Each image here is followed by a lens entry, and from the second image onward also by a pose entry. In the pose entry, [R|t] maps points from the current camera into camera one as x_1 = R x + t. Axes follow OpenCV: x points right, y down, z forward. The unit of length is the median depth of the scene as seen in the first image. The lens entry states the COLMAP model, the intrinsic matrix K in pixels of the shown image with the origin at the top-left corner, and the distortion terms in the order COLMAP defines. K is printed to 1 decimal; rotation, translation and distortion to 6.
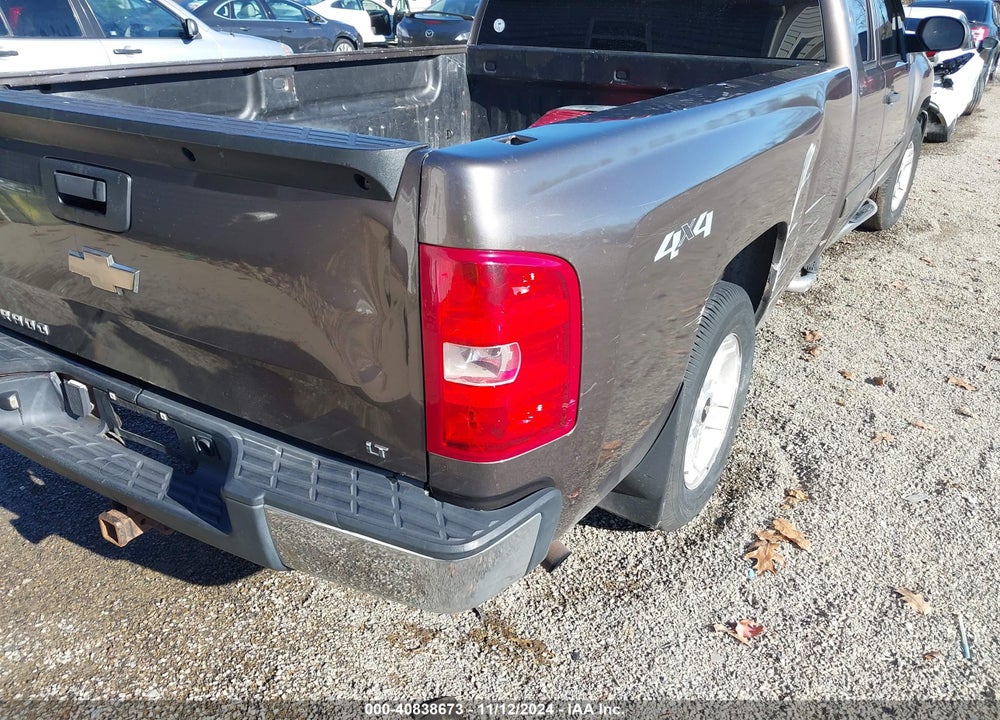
lens RADIAL K [[786.2, 0, 495.3], [0, 786.2, 363.3], [0, 0, 1]] dist [0.006433, -0.003540]
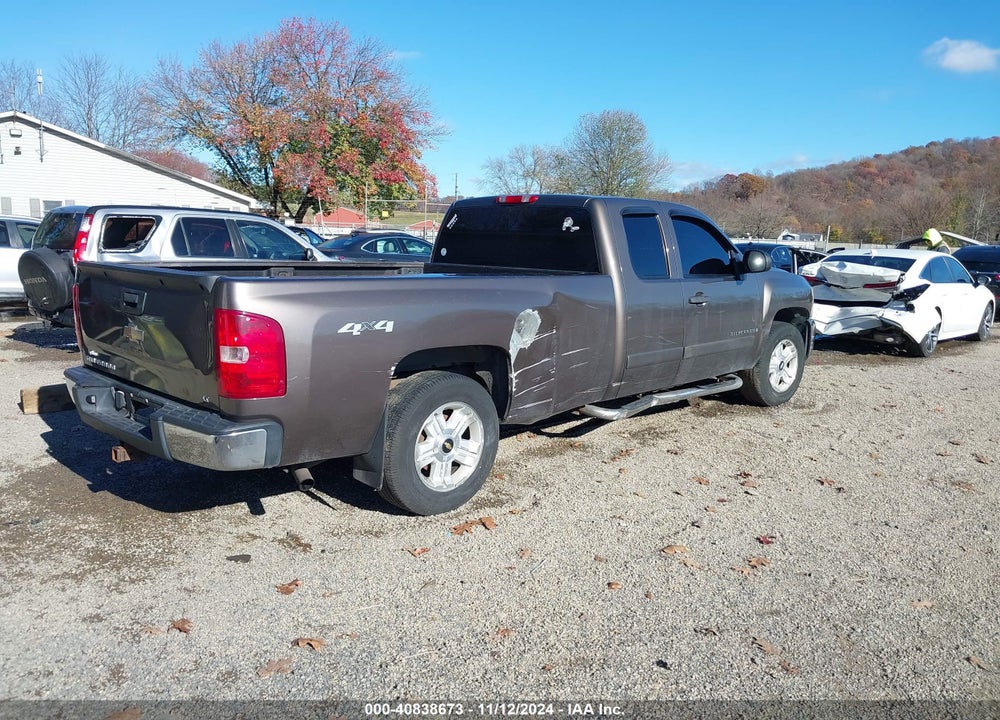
lens RADIAL K [[779.9, 0, 496.4], [0, 779.9, 343.4], [0, 0, 1]] dist [0.029696, -0.000398]
pose [[0.976618, 0.038152, -0.211569, 0.912205], [-0.100053, 0.951711, -0.290233, 0.416200], [0.190280, 0.304615, 0.933276, -0.841633]]
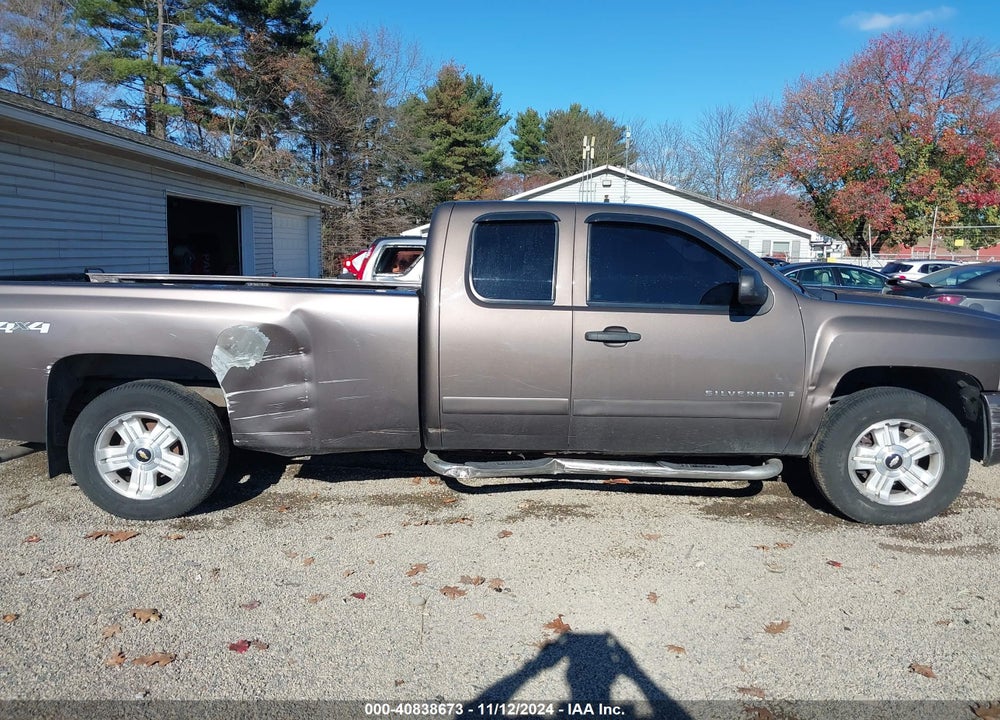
lens RADIAL K [[786.2, 0, 495.3], [0, 786.2, 363.3], [0, 0, 1]] dist [0.006433, -0.003540]
pose [[0.543098, 0.107546, -0.832753, 2.669579], [-0.367903, 0.921975, -0.120867, -0.260694], [0.754779, 0.372015, 0.540290, 0.704628]]
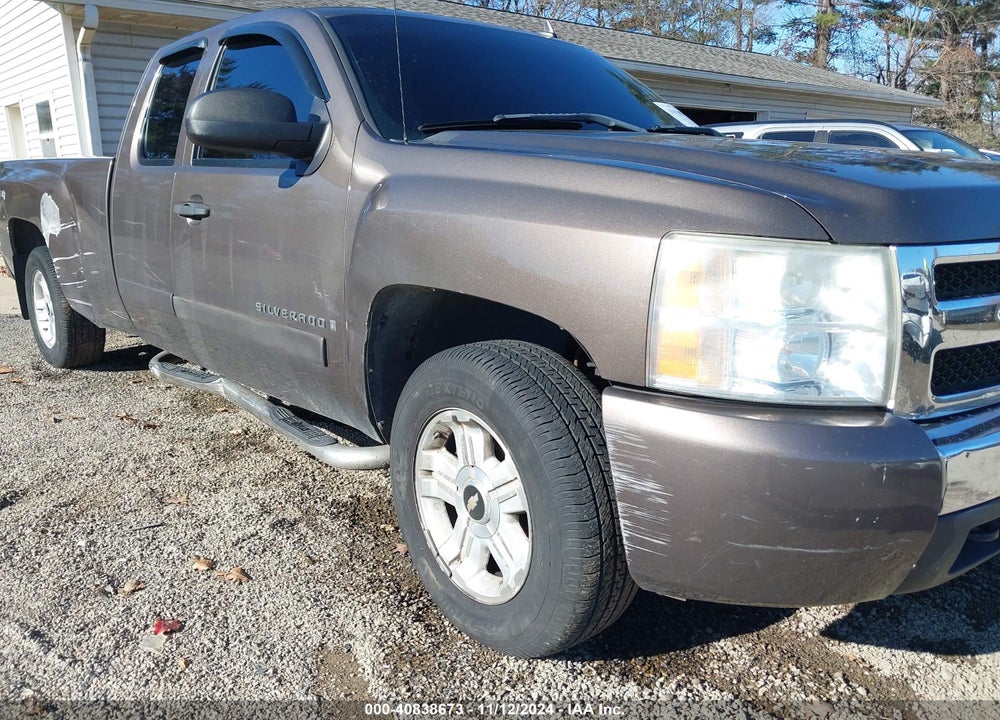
lens RADIAL K [[786.2, 0, 495.3], [0, 786.2, 363.3], [0, 0, 1]] dist [0.006433, -0.003540]
pose [[-0.264249, 0.207855, -0.941790, 2.364748], [-0.418483, 0.855075, 0.306135, -1.151207], [0.868933, 0.475019, -0.138969, 2.919241]]
